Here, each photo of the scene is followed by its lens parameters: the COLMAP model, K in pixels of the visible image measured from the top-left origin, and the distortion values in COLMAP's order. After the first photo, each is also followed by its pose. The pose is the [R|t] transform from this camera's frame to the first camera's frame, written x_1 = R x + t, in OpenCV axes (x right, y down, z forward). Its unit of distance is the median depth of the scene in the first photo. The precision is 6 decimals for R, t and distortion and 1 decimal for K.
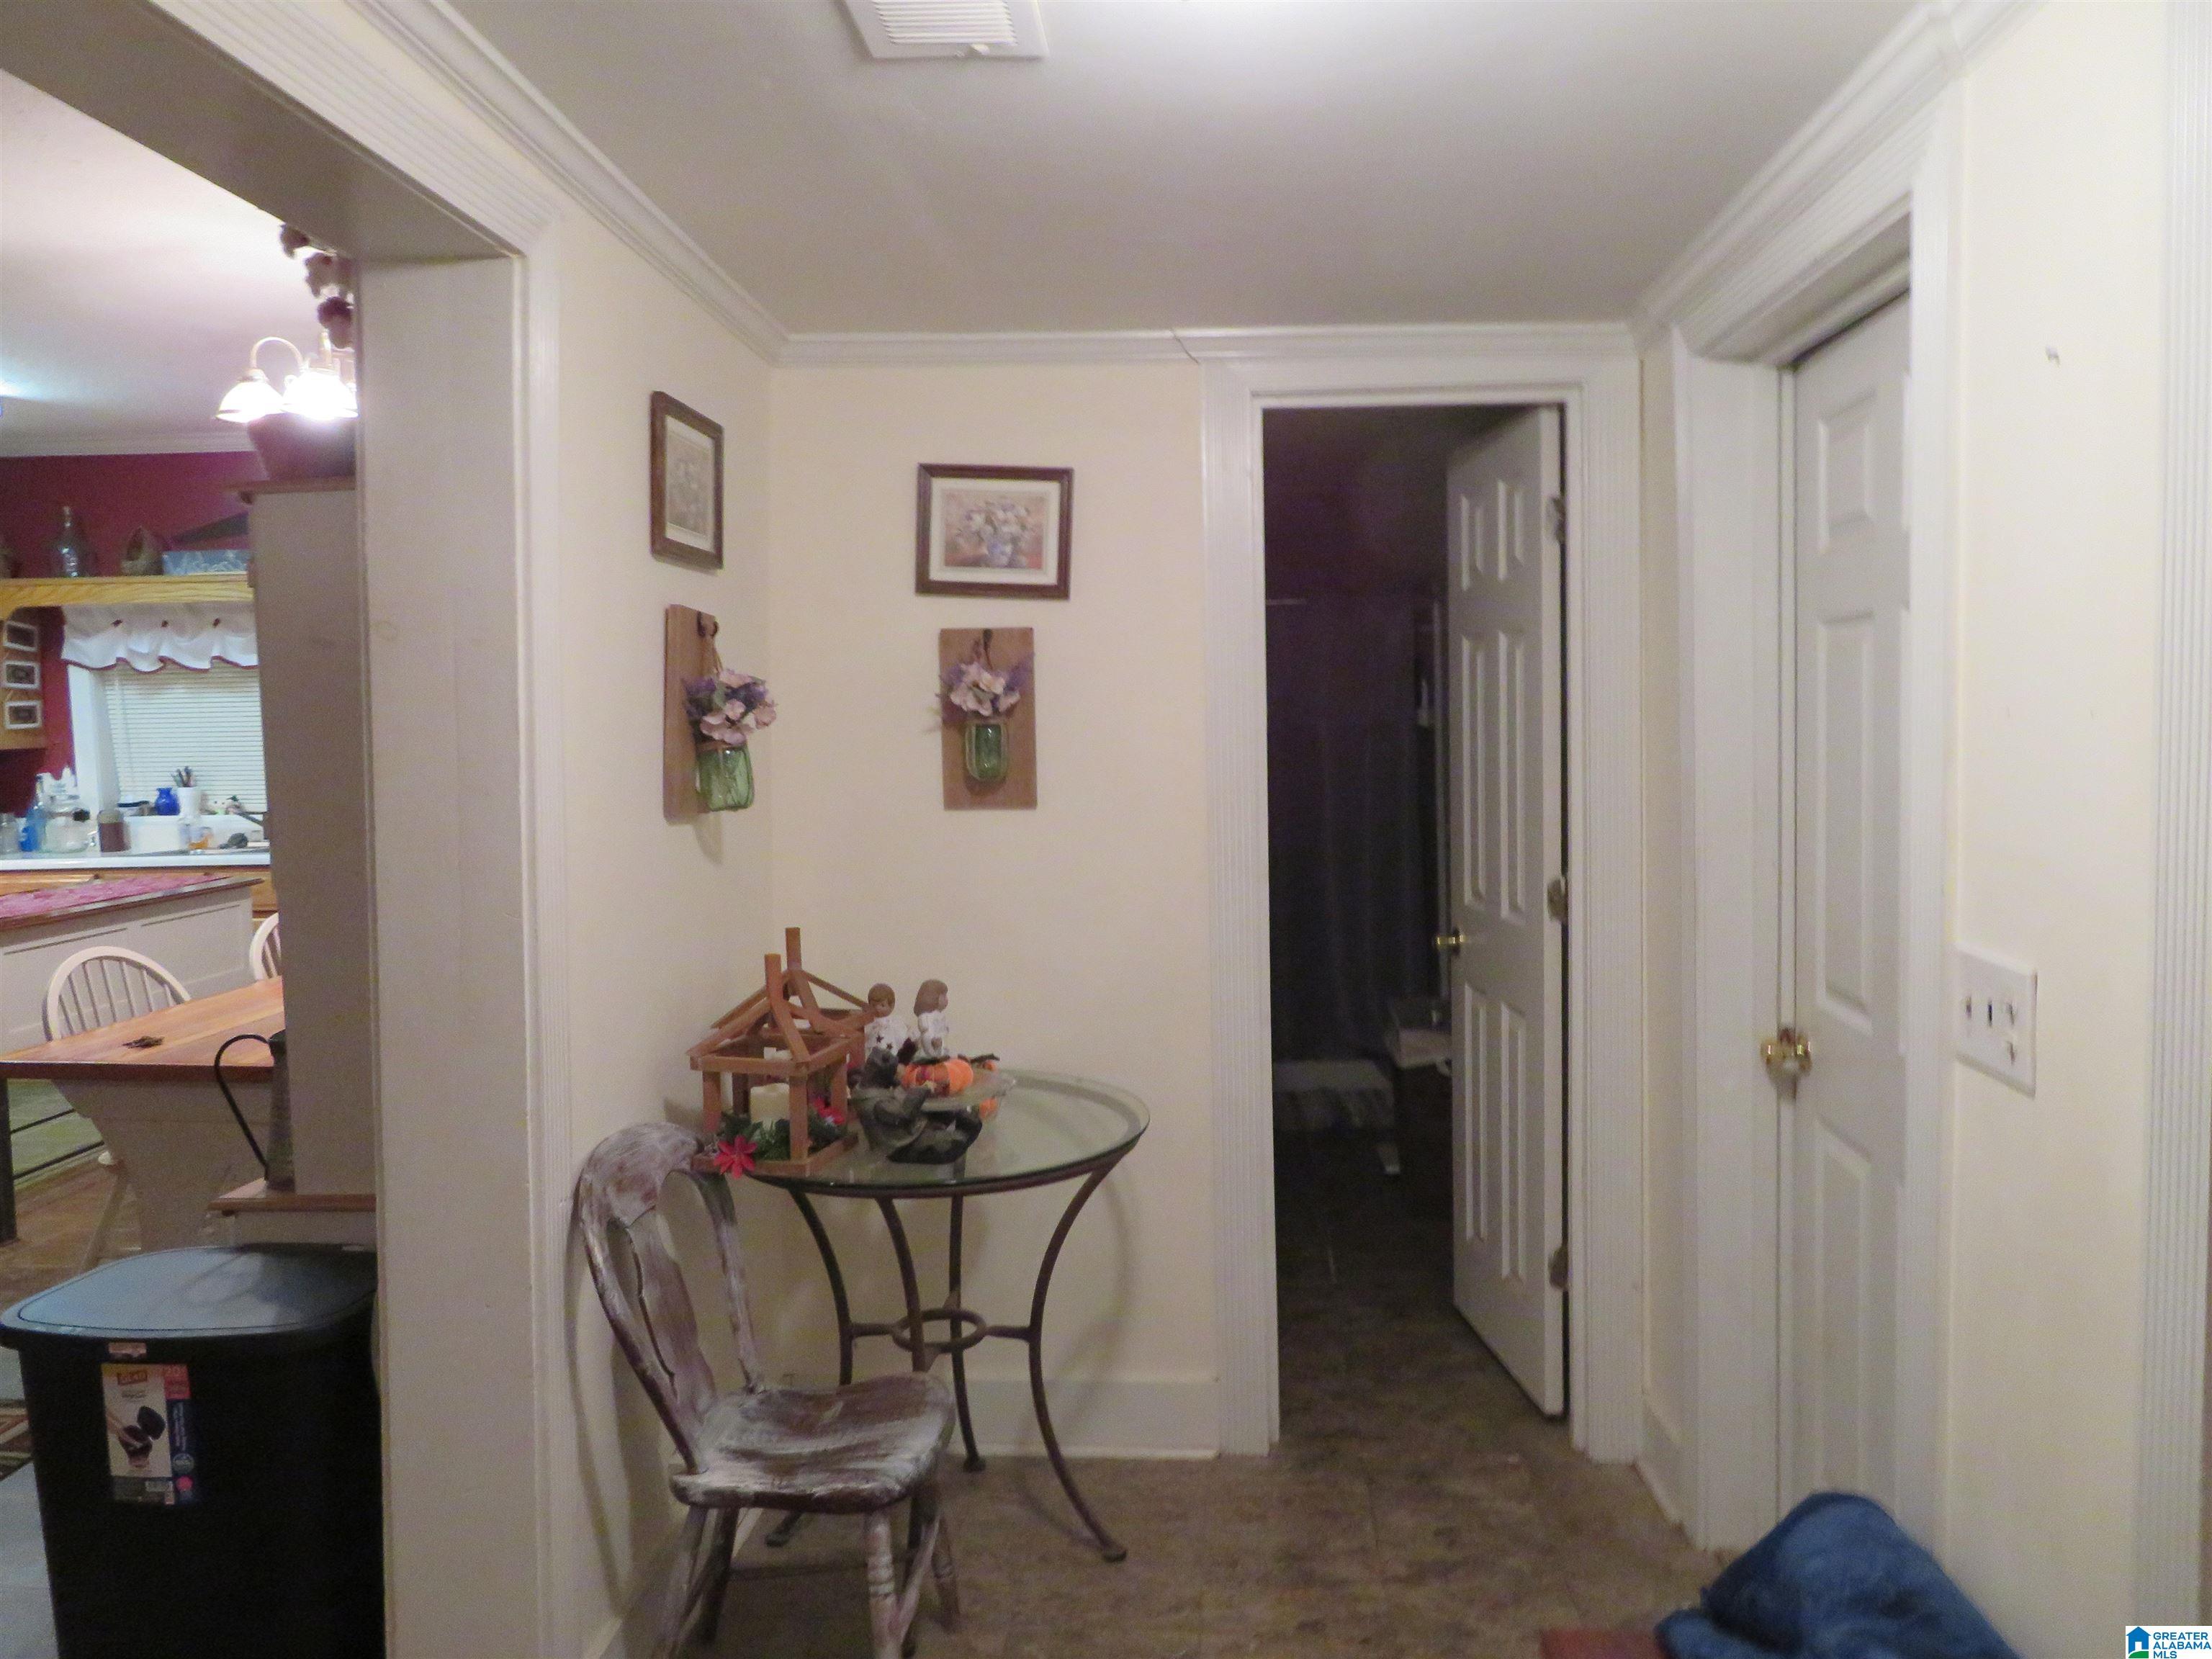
lens RADIAL K [[1688.4, 0, 1100.0], [0, 1688.4, 817.4], [0, 0, 1]] dist [-0.006037, 0.000414]
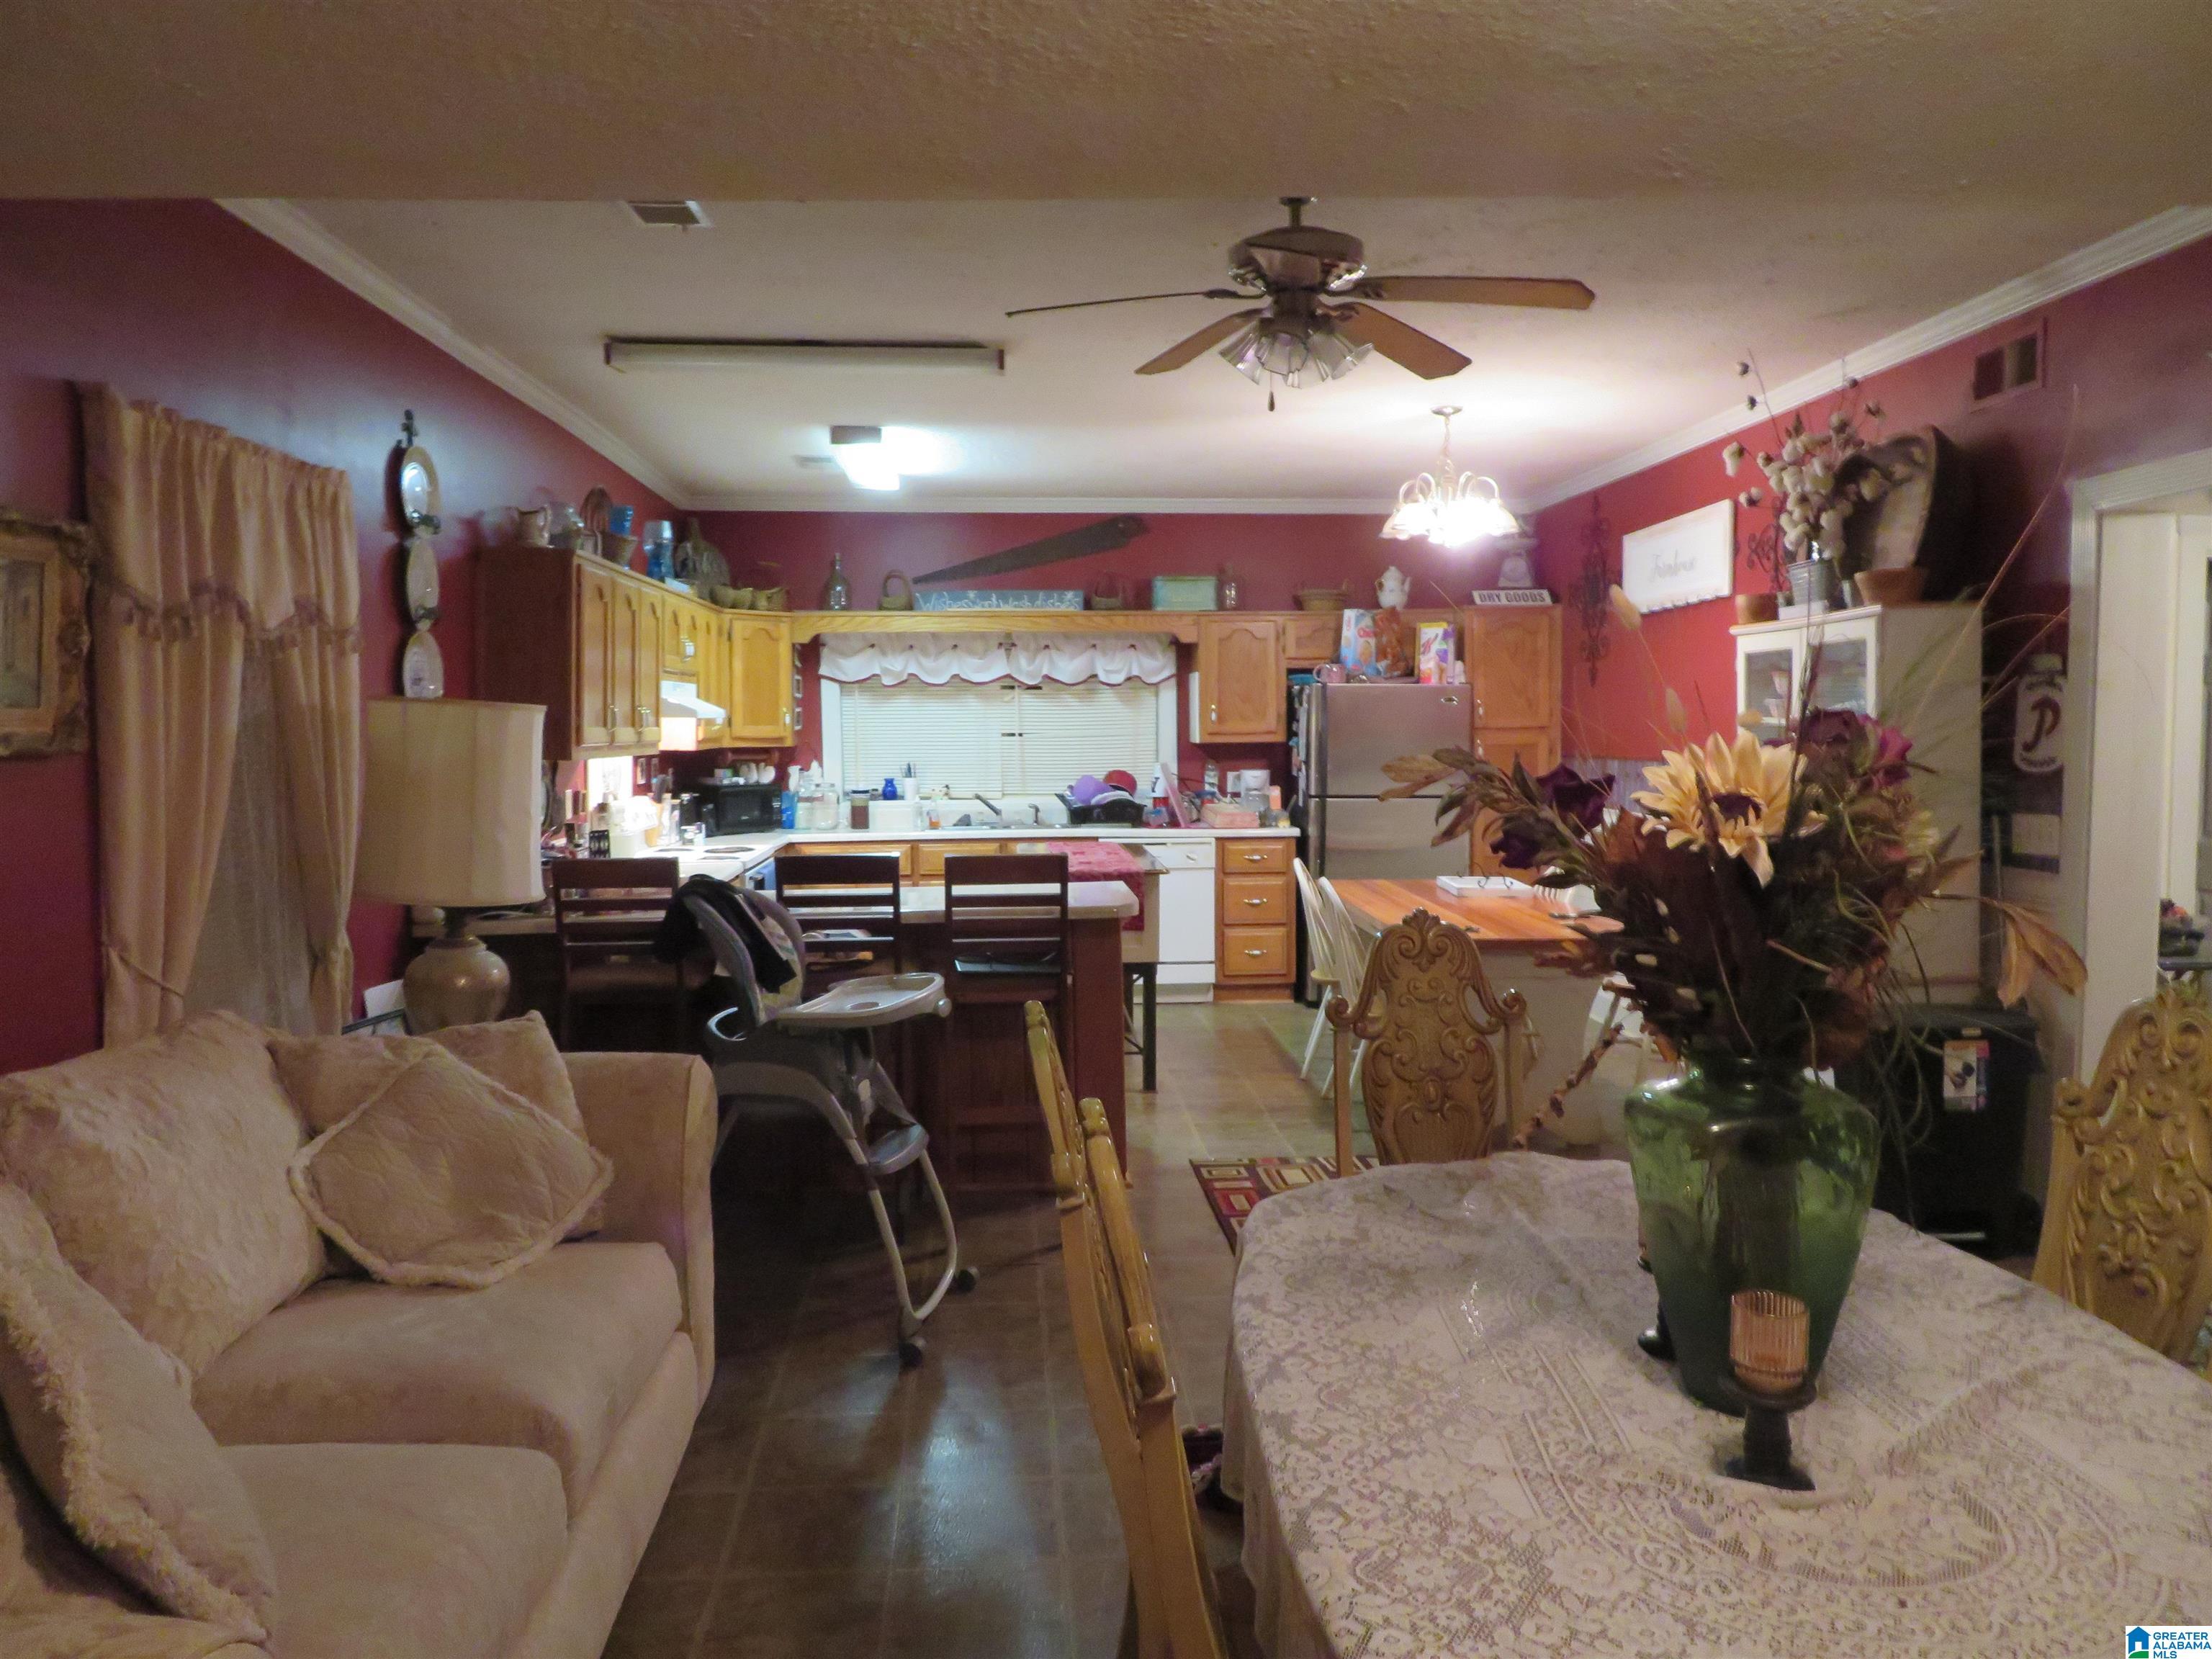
lens RADIAL K [[1688.4, 0, 1112.7], [0, 1688.4, 830.7], [0, 0, 1]] dist [-0.006037, 0.000414]
pose [[0.990789, -0.005563, 0.135302, -0.578005], [0.005089, 0.999980, 0.003854, 0.017932], [-0.135320, -0.003130, 0.990797, -0.271925]]
